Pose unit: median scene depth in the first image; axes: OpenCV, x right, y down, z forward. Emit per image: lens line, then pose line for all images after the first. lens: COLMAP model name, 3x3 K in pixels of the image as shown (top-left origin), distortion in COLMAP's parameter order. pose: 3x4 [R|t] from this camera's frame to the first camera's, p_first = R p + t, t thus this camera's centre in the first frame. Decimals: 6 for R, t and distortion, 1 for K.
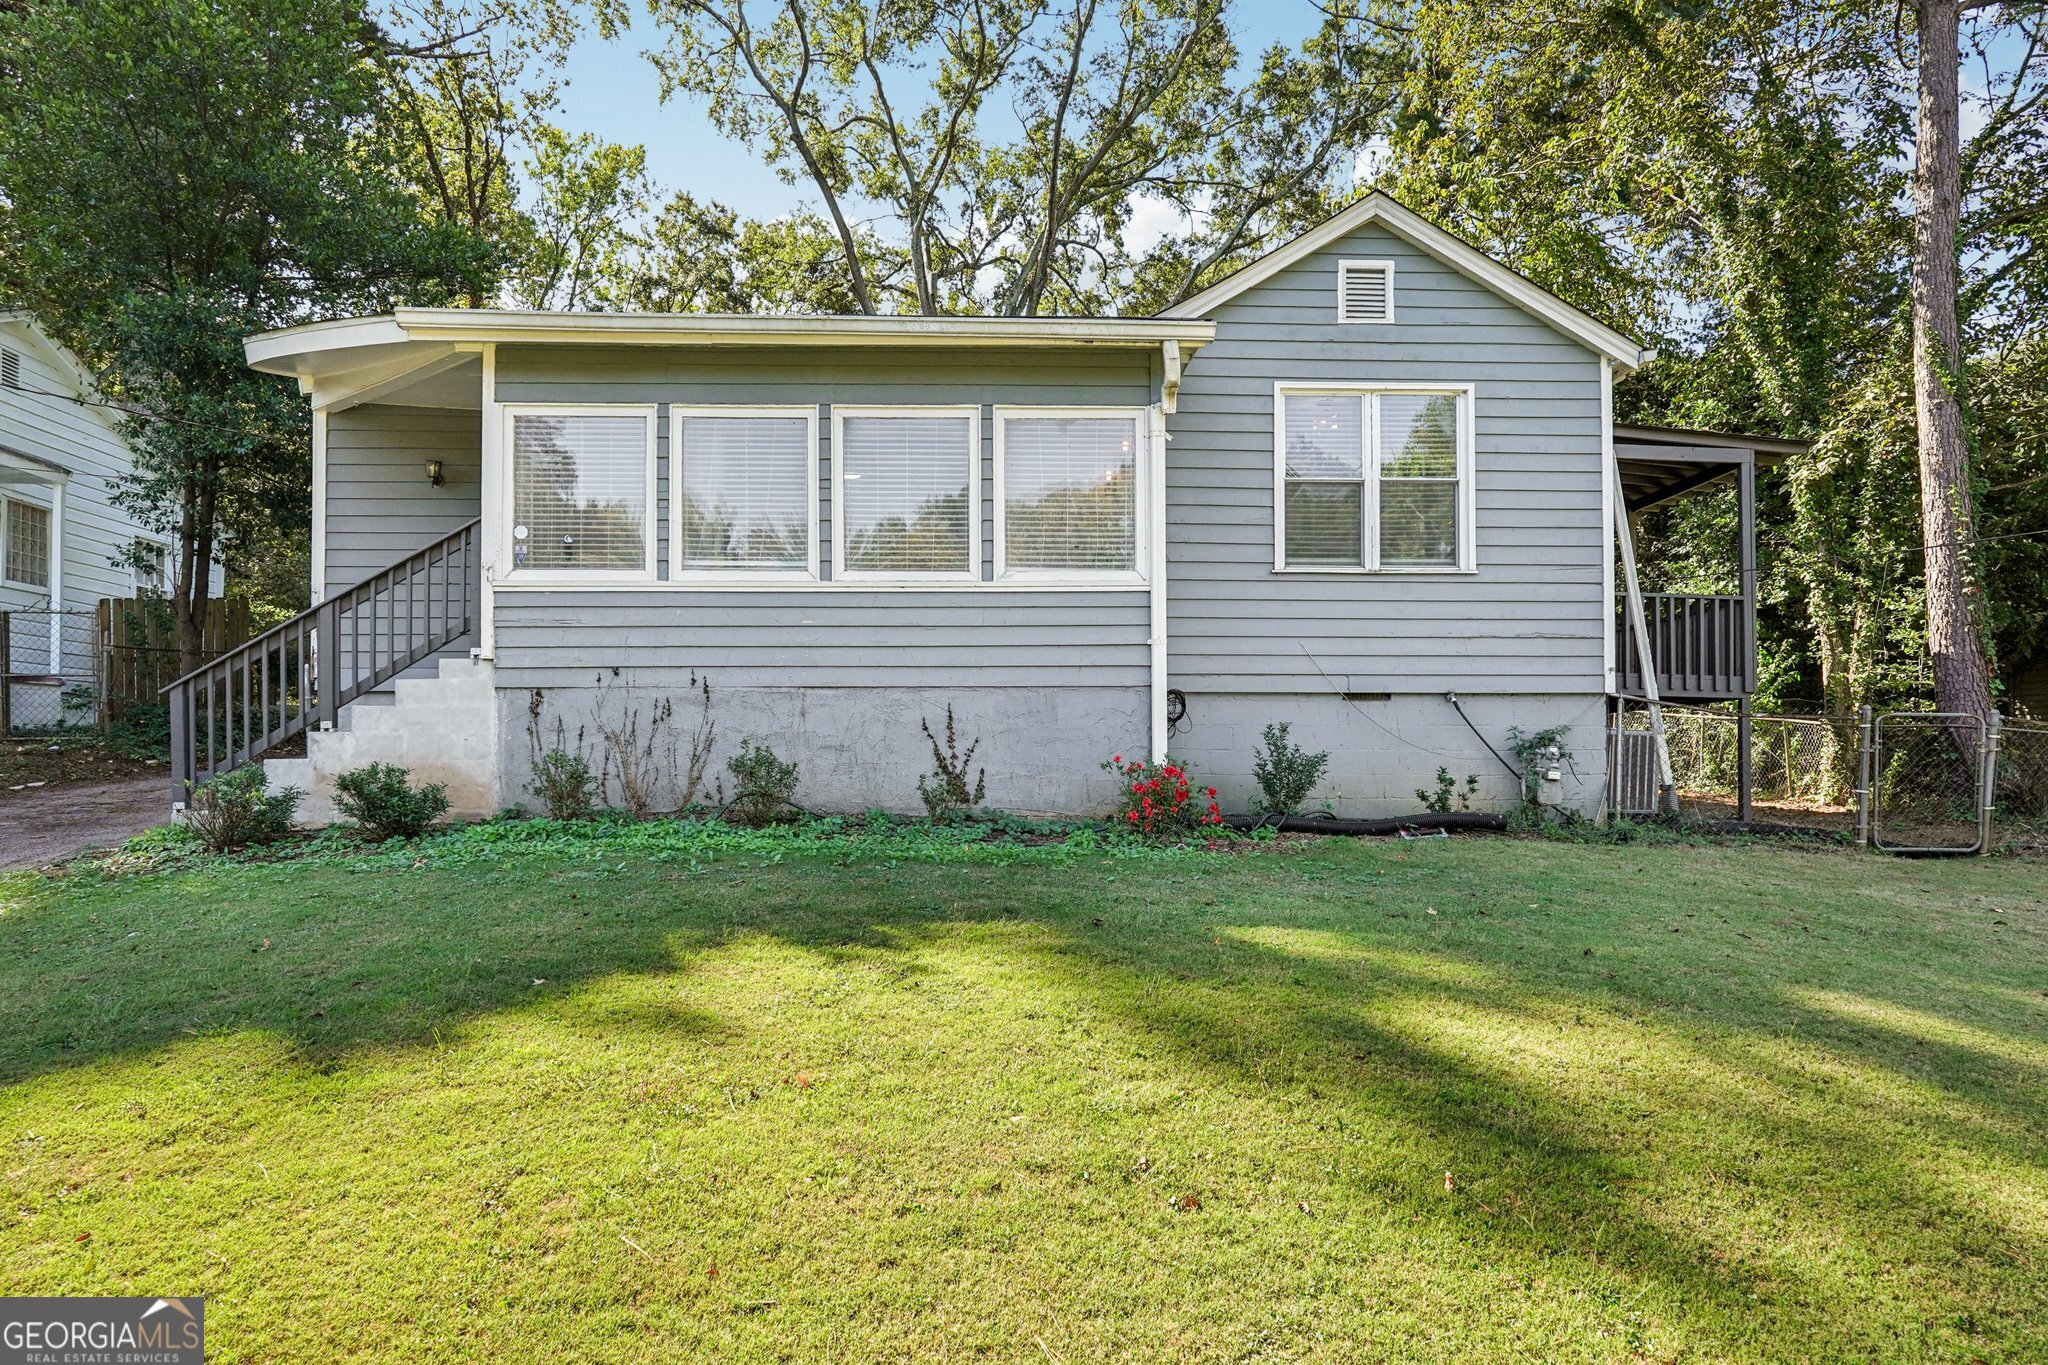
lens RADIAL K [[1308.4, 0, 1025.4], [0, 1308.4, 731.0], [0, 0, 1]] dist [0.004558, 0.002040]
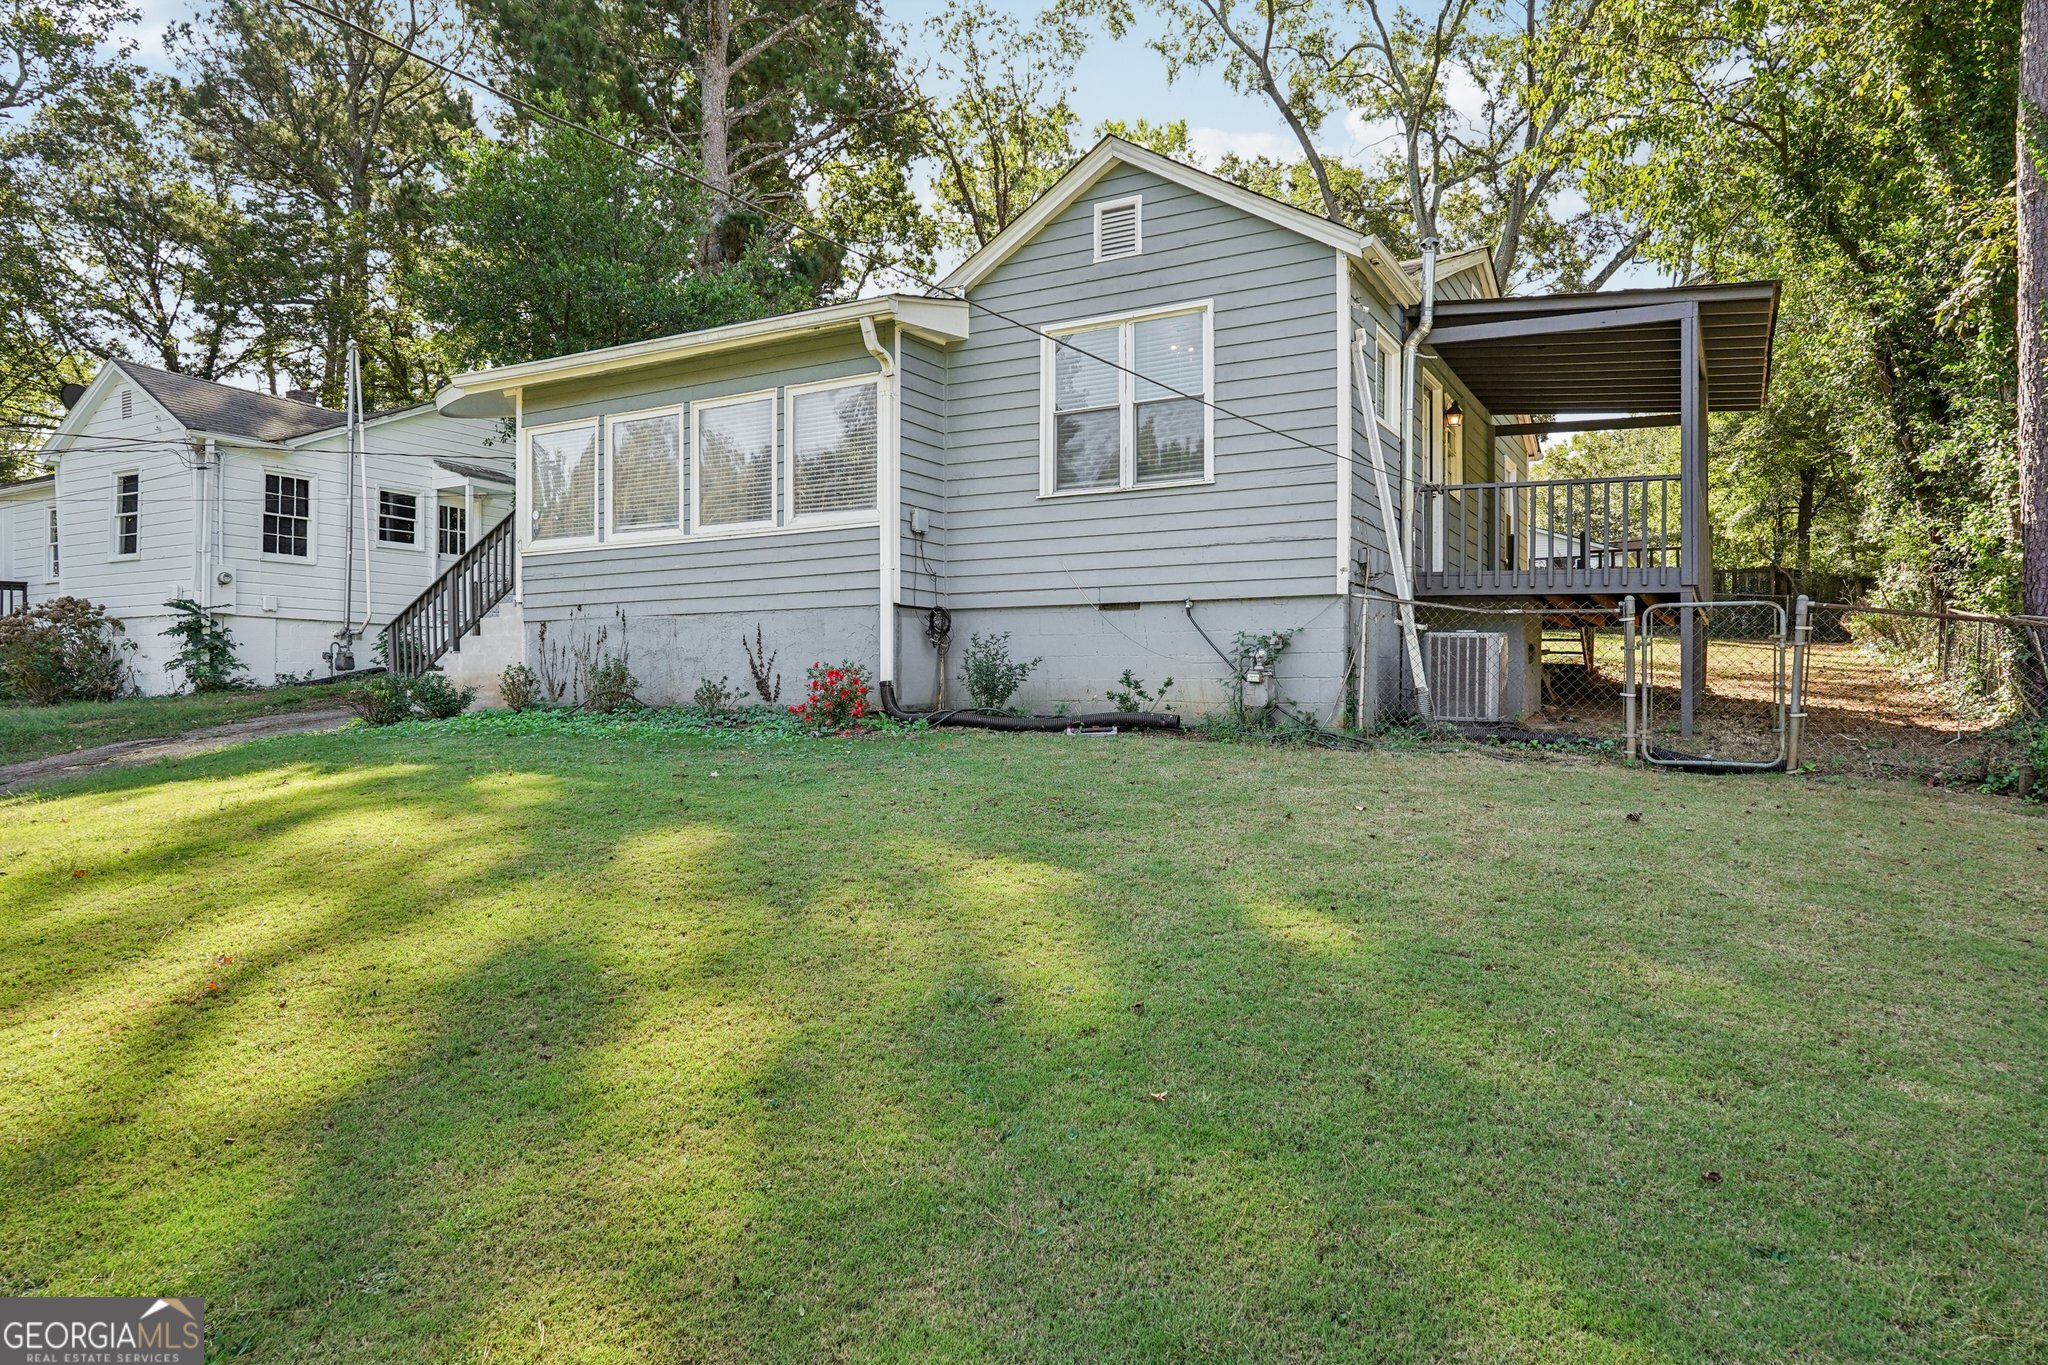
lens RADIAL K [[1288.8, 0, 1024.0], [0, 1288.8, 682.5], [0, 0, 1]] dist [0.001349, 0.000347]
pose [[0.849329, -0.004170, -0.527848, 0.756219], [0.013317, 0.999820, 0.013529, 0.020942], [0.527696, -0.018520, 0.849231, 0.056026]]
